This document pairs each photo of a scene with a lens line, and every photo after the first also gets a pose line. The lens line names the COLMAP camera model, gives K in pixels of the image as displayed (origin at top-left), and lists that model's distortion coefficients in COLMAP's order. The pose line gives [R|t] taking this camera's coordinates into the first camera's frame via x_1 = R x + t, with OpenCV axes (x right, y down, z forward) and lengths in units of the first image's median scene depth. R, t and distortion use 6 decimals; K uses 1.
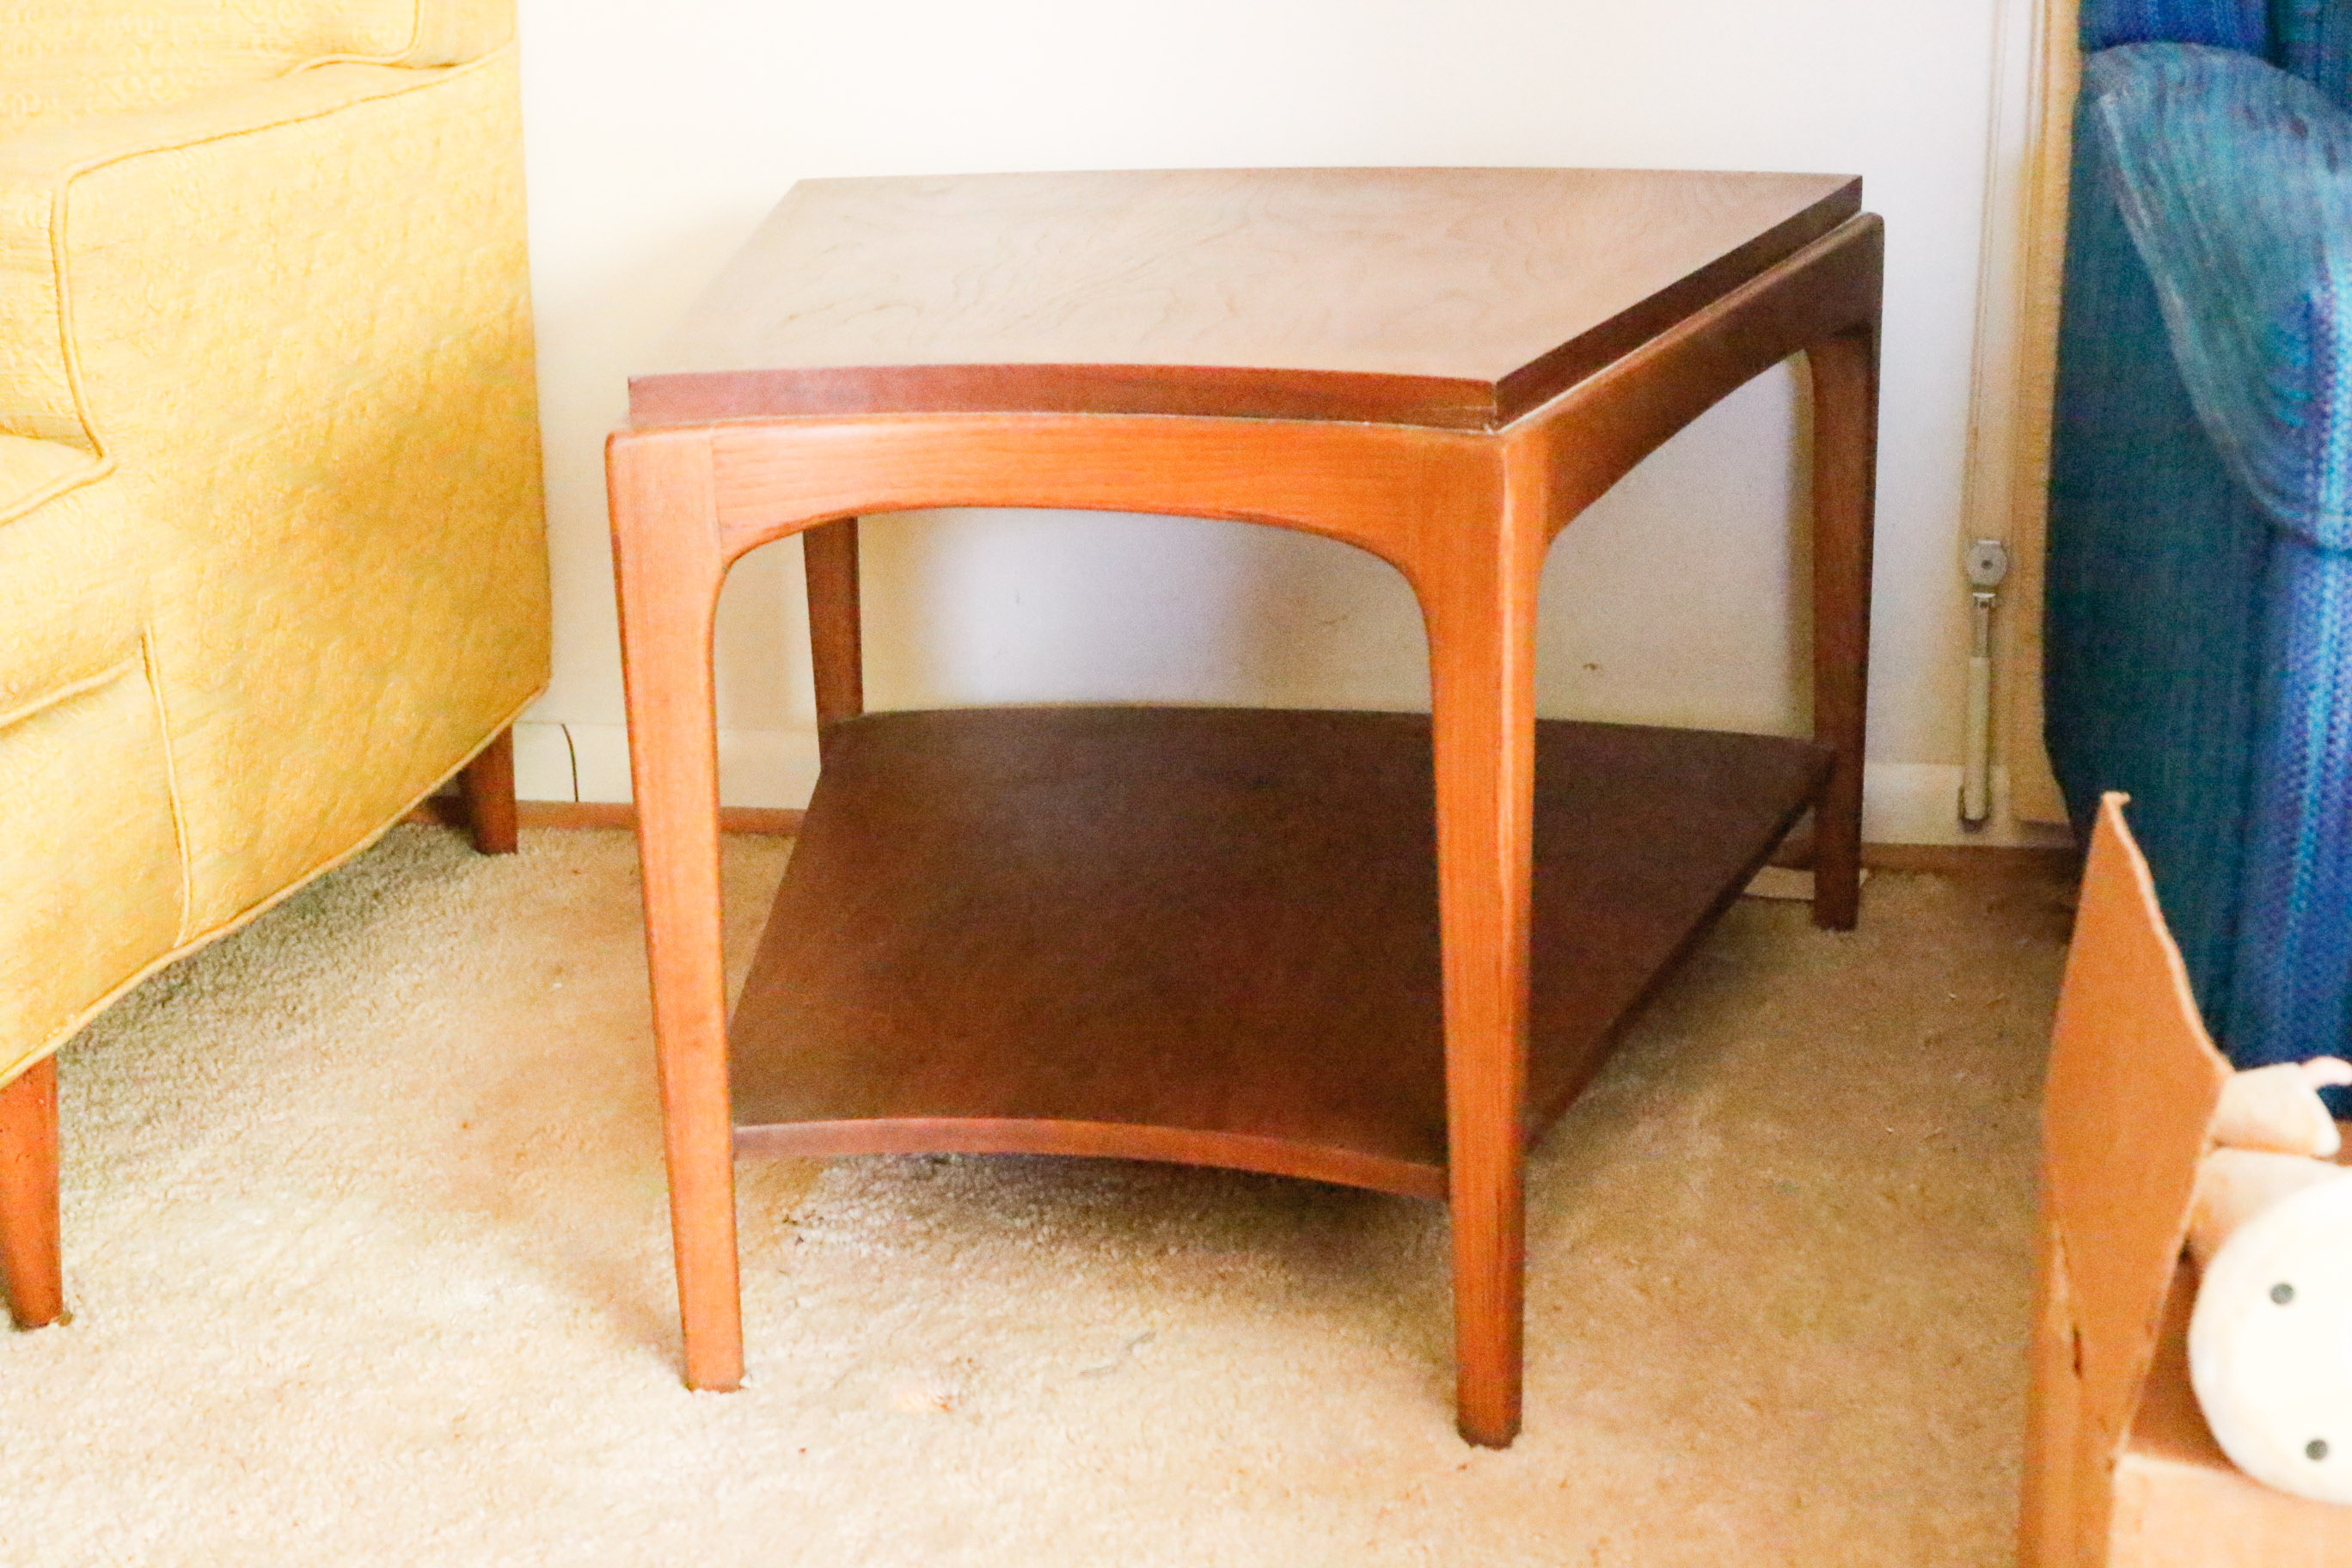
lens RADIAL K [[3332.4, 0, 1169.3], [0, 3332.4, 787.1], [0, 0, 1]] dist [0.007614, 0.000000]
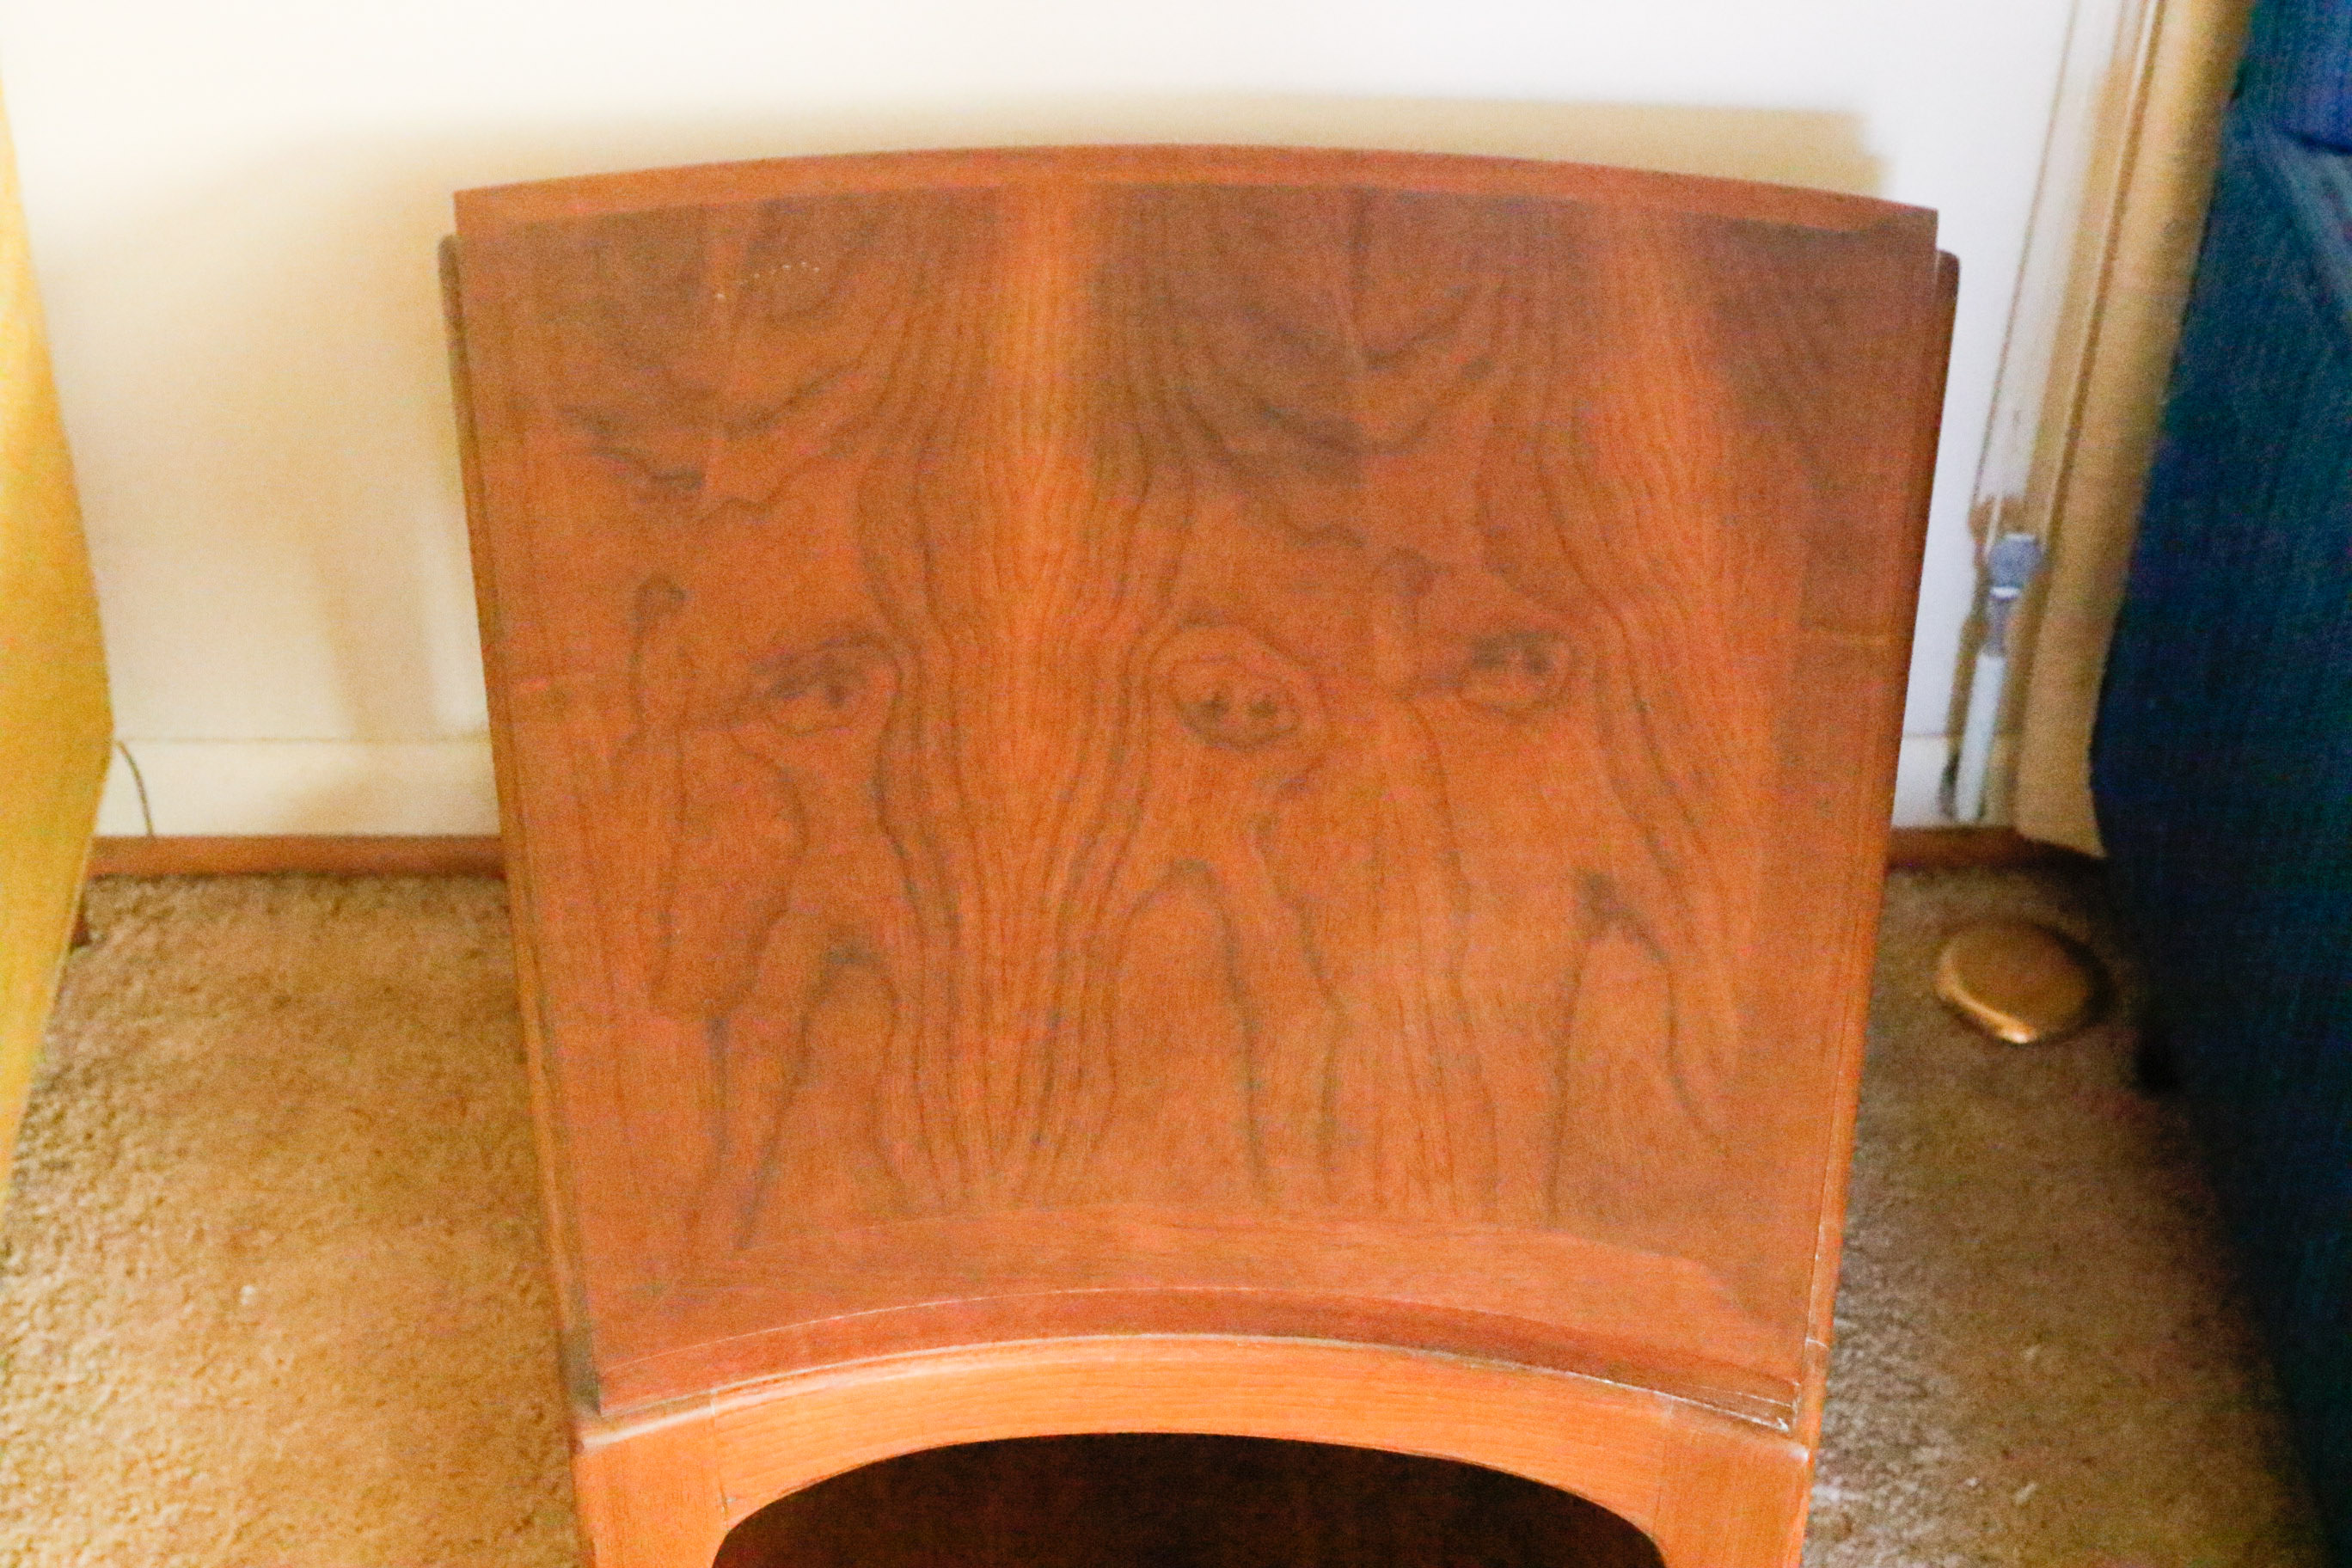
lens RADIAL K [[3916.3, 0, 1189.8], [0, 3916.3, 798.7], [0, 0, 1]] dist [0.075470, 0.000000]
pose [[0.979283, -0.095788, 0.178406, -0.157863], [0.017702, 0.918164, 0.395806, -0.515609], [-0.201719, -0.384448, 0.900838, 0.235368]]
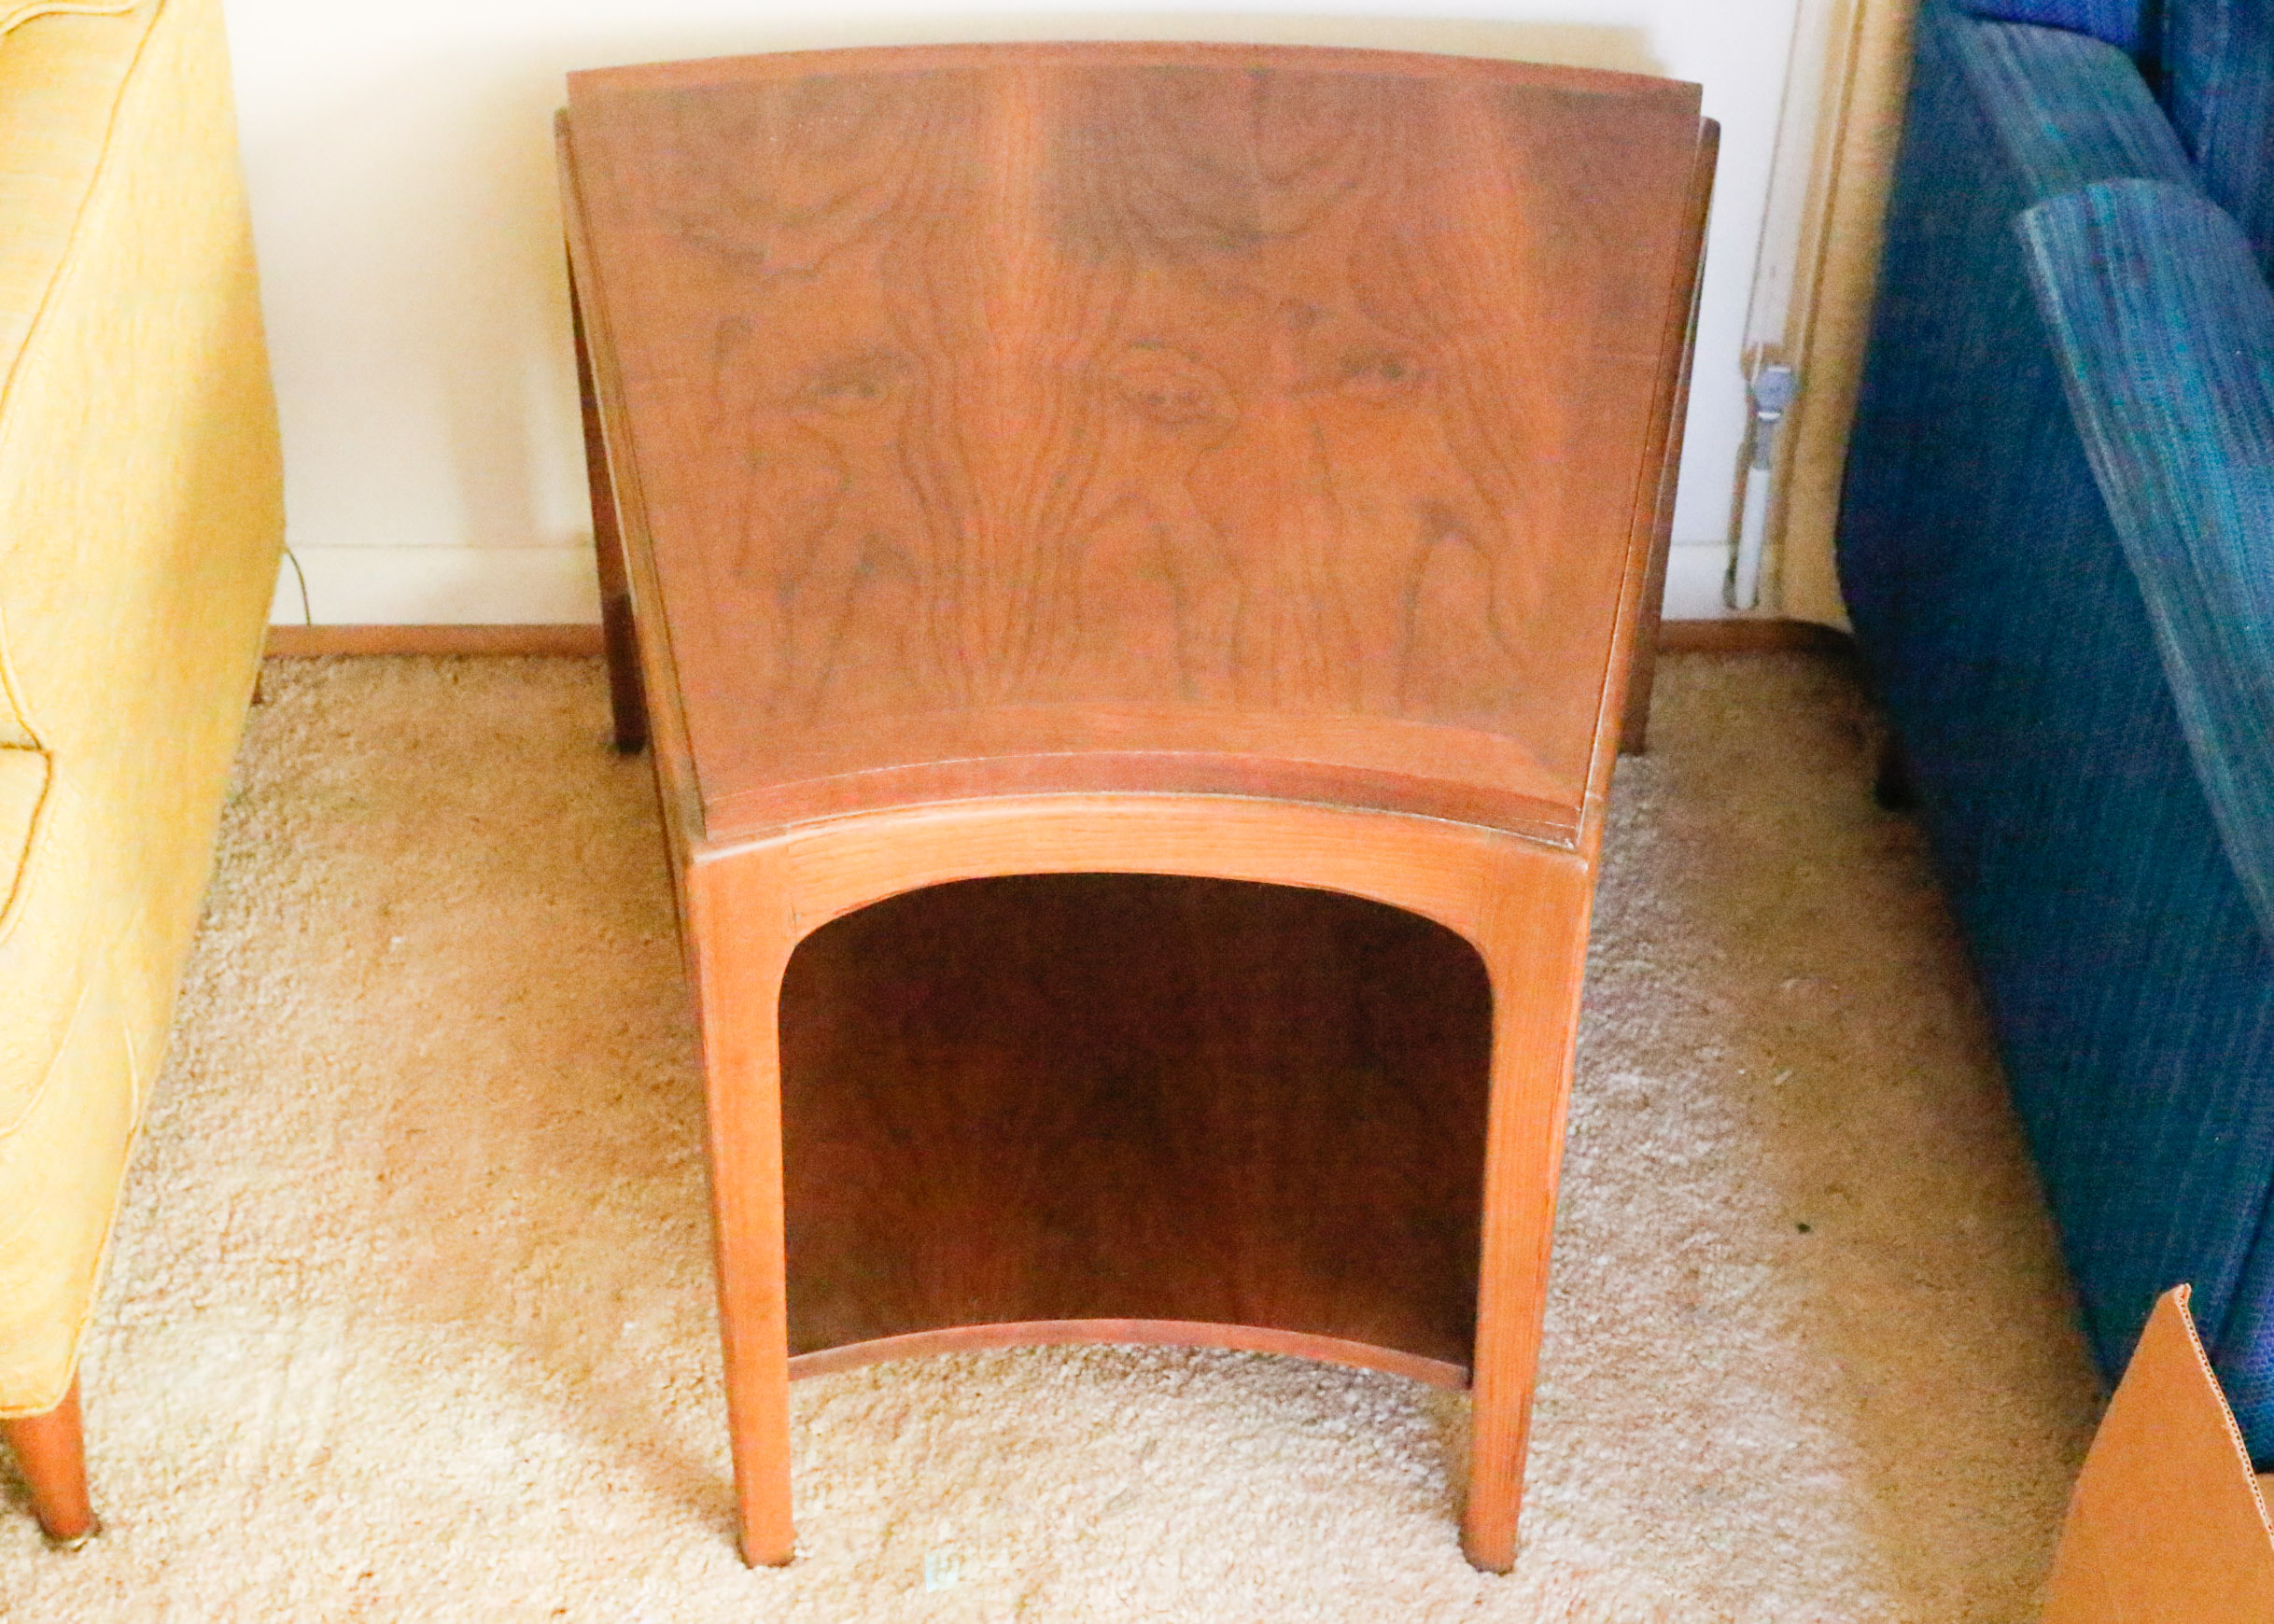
lens RADIAL K [[3602.8, 0, 1133.0], [0, 3602.8, 798.5], [0, 0, 1]] dist [0.015557, 0.000000]
pose [[0.978376, -0.088686, 0.186857, -0.214240], [0.019044, 0.938199, 0.345572, -0.442132], [-0.205956, -0.334541, 0.919600, -0.009665]]
